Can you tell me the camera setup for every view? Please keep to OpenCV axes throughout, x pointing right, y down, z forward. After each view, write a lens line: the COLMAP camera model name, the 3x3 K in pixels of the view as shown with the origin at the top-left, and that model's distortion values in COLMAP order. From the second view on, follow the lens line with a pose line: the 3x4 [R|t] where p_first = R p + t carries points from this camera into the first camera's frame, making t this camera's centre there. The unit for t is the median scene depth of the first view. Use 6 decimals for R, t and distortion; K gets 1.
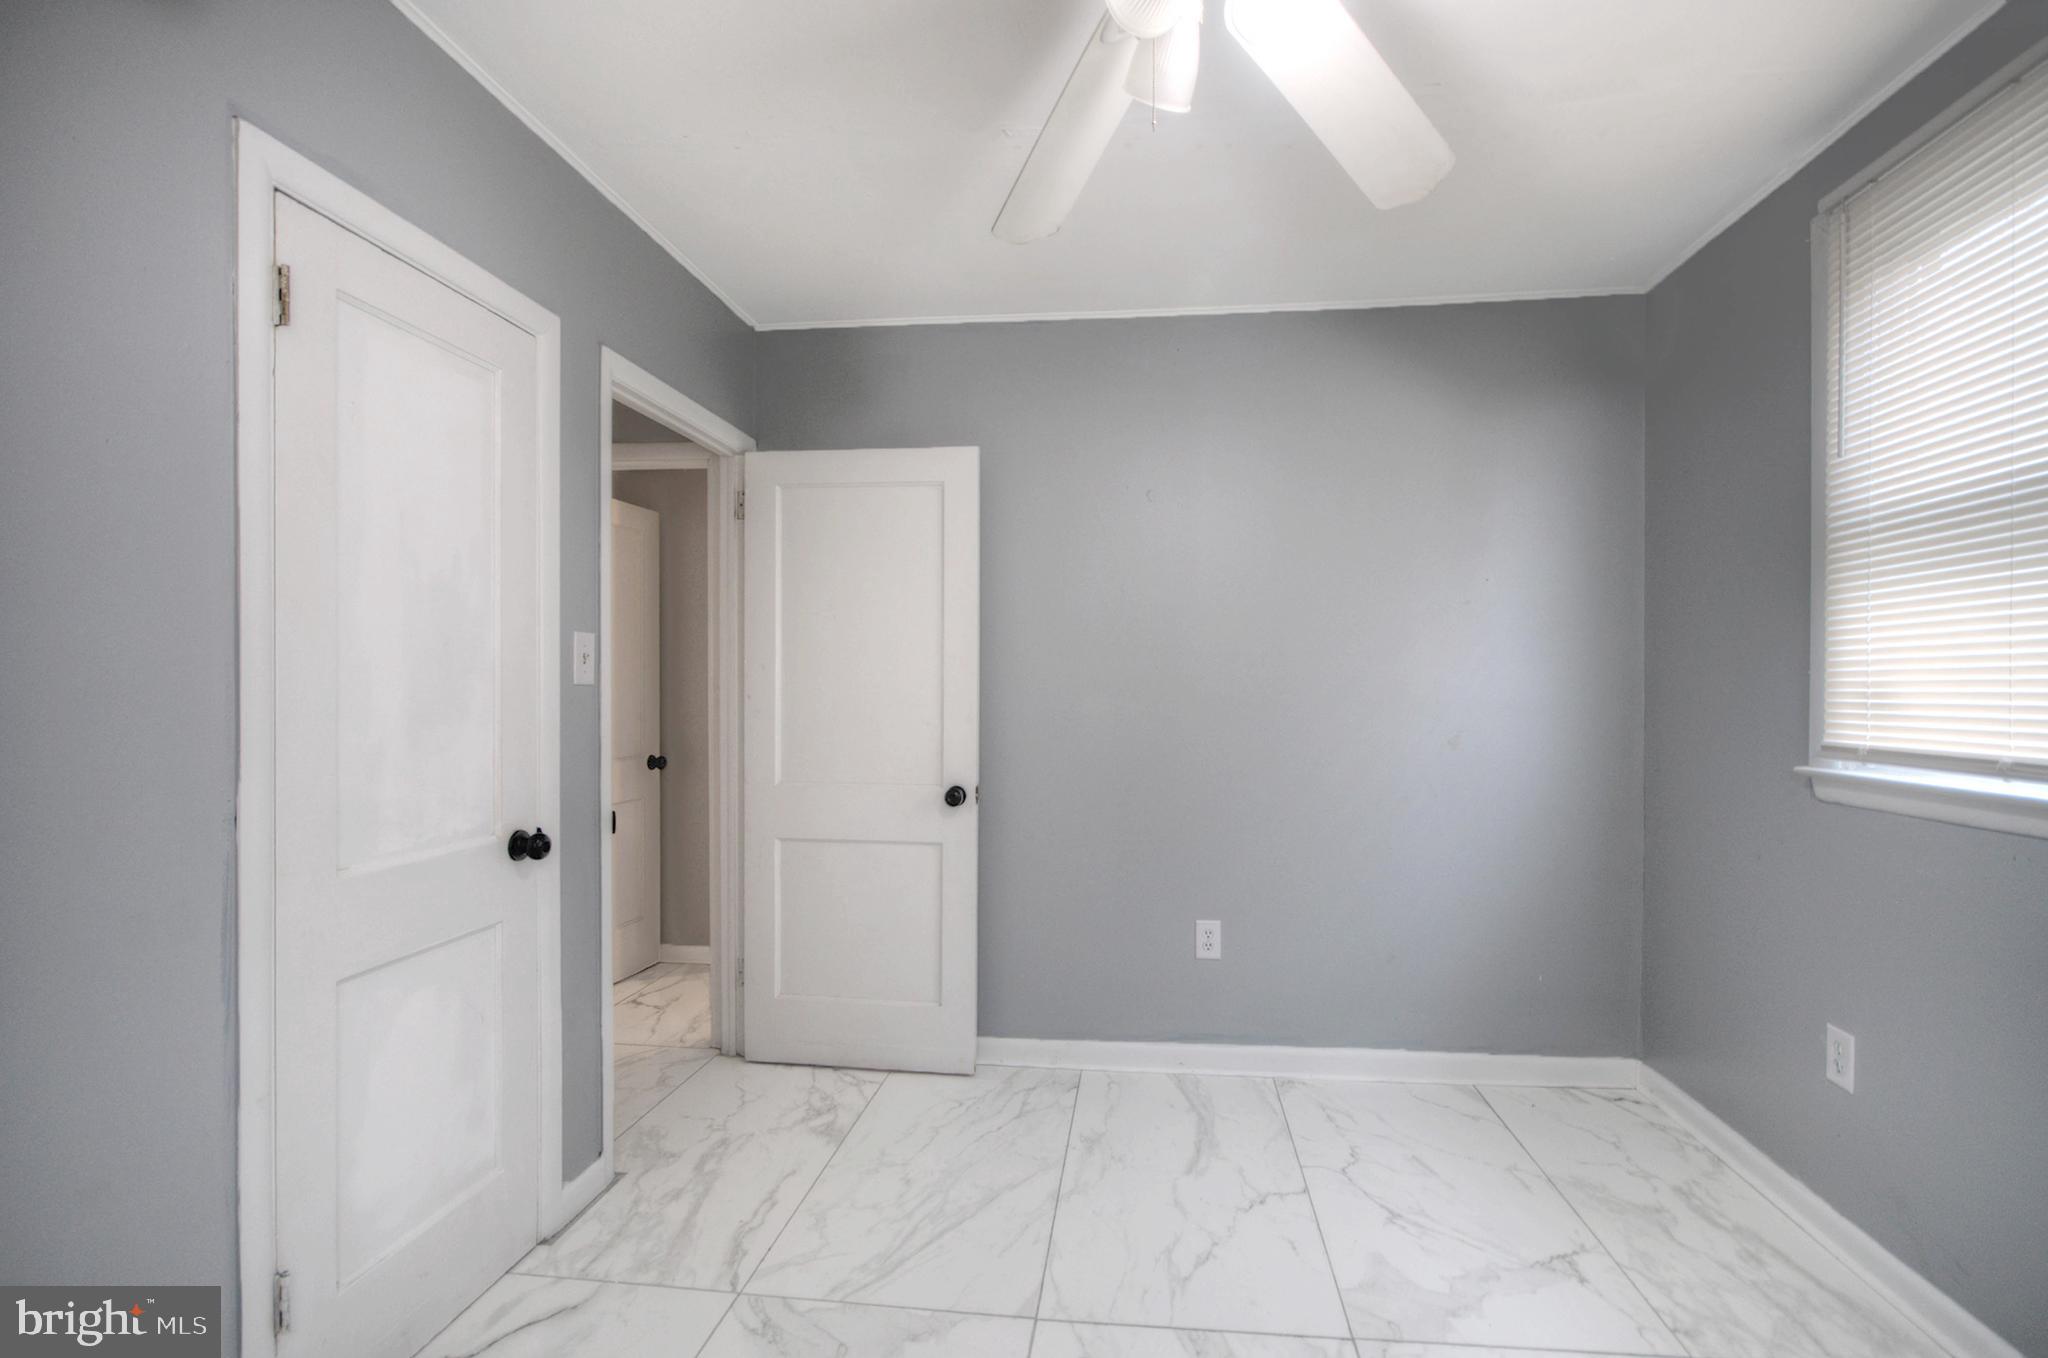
lens RADIAL K [[909.4, 0, 1021.6], [0, 909.4, 696.0], [0, 0, 1]] dist [-0.000616, -0.000136]
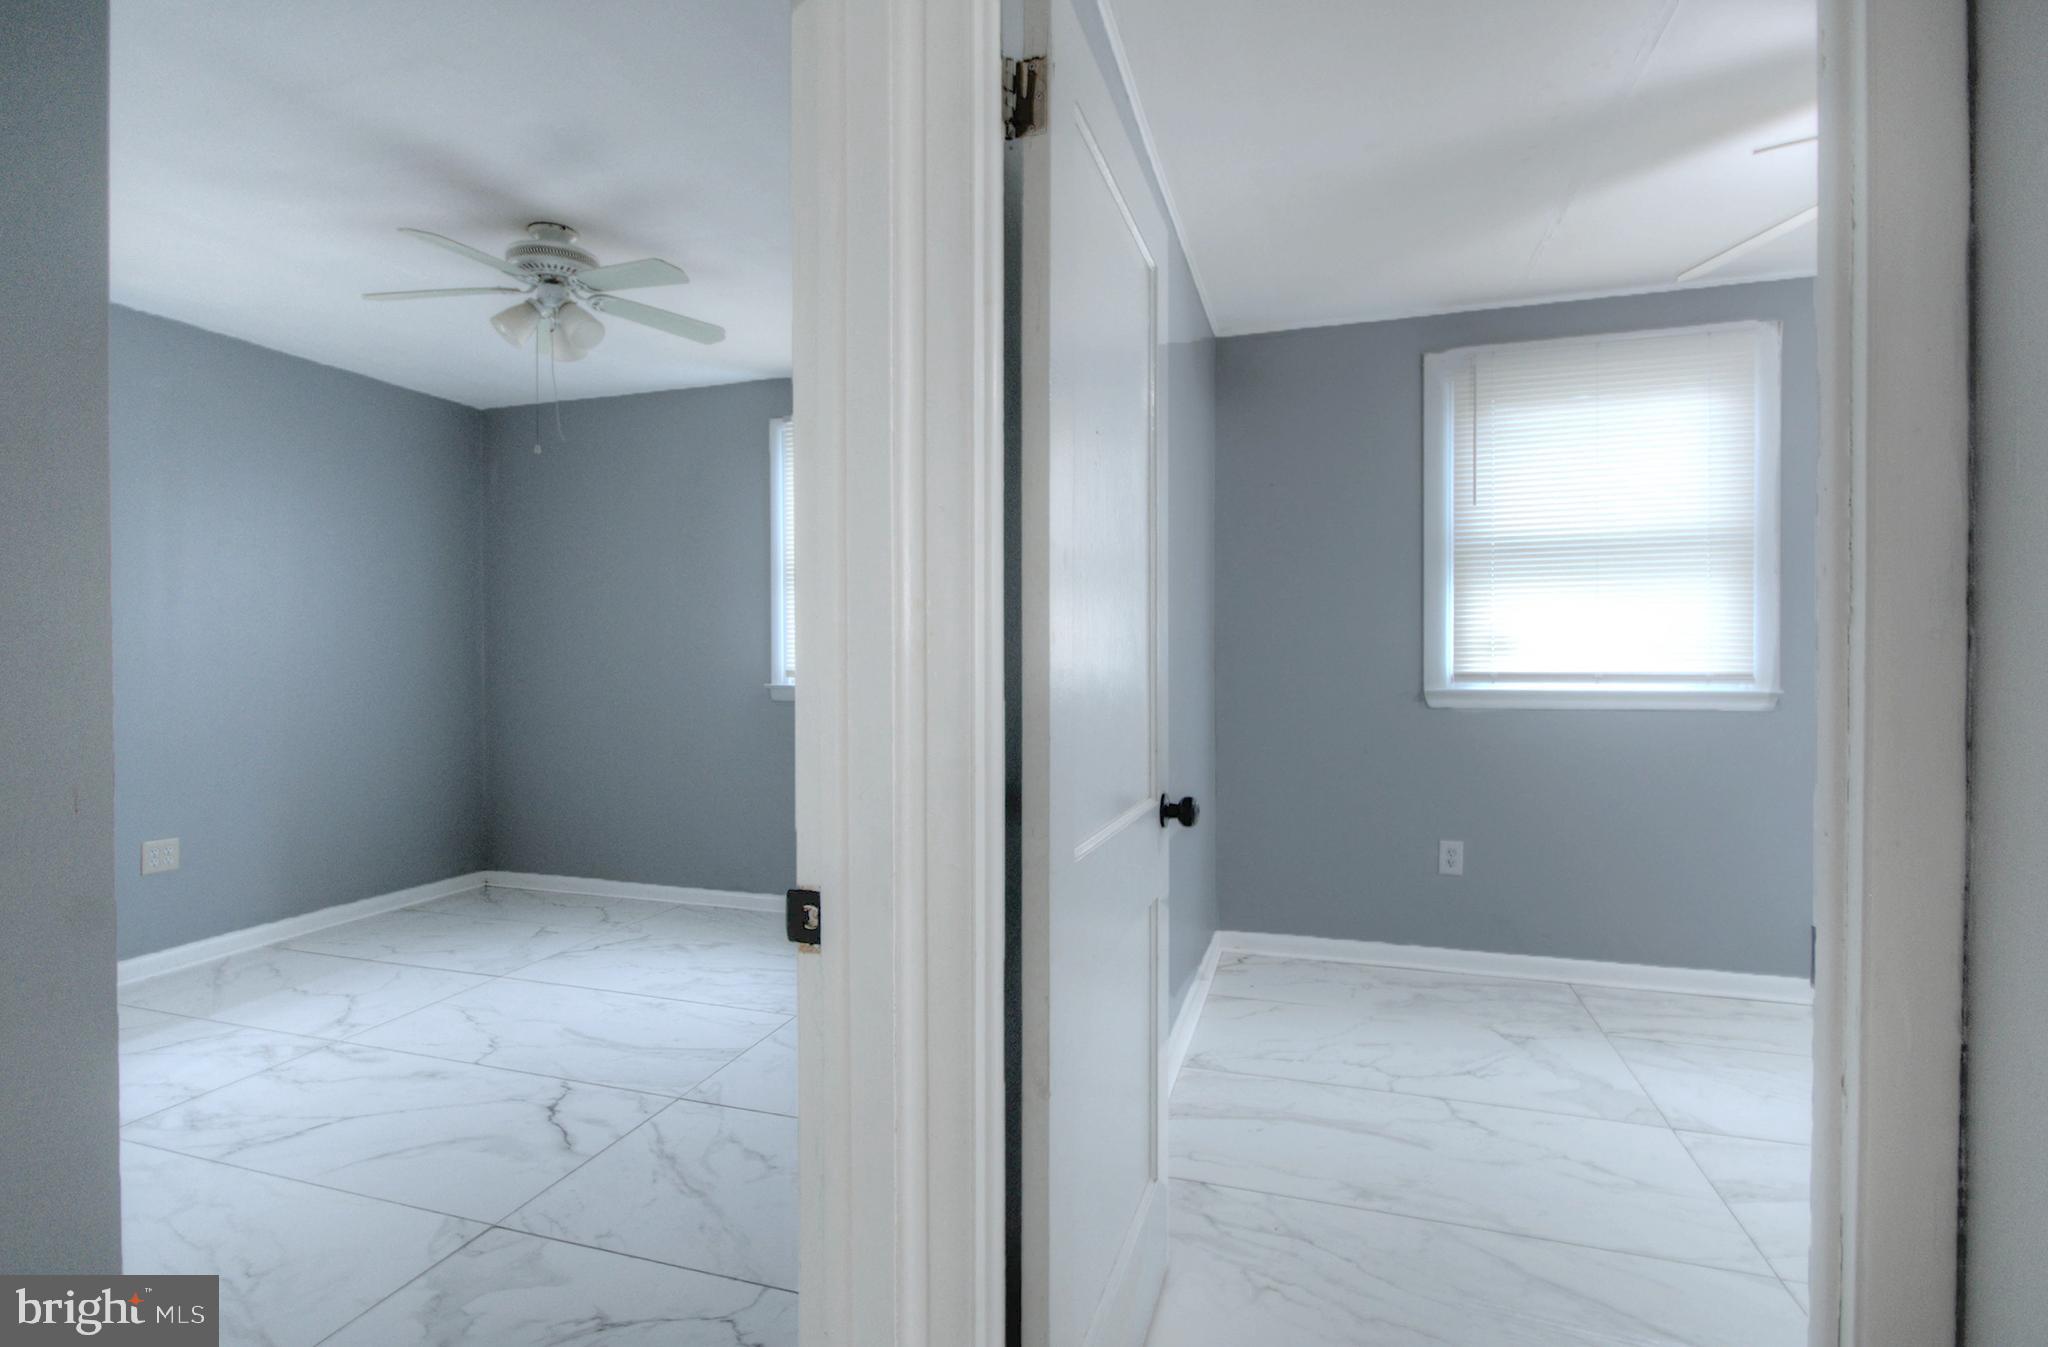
lens RADIAL K [[977.5, 0, 1024.0], [0, 977.5, 673.5], [0, 0, 1]] dist [-0.000228, 0.000050]
pose [[0.195819, -0.019671, 0.980443, -0.896807], [0.007714, 0.999799, 0.018518, 0.011977], [-0.980610, 0.003937, 0.195931, 1.229273]]
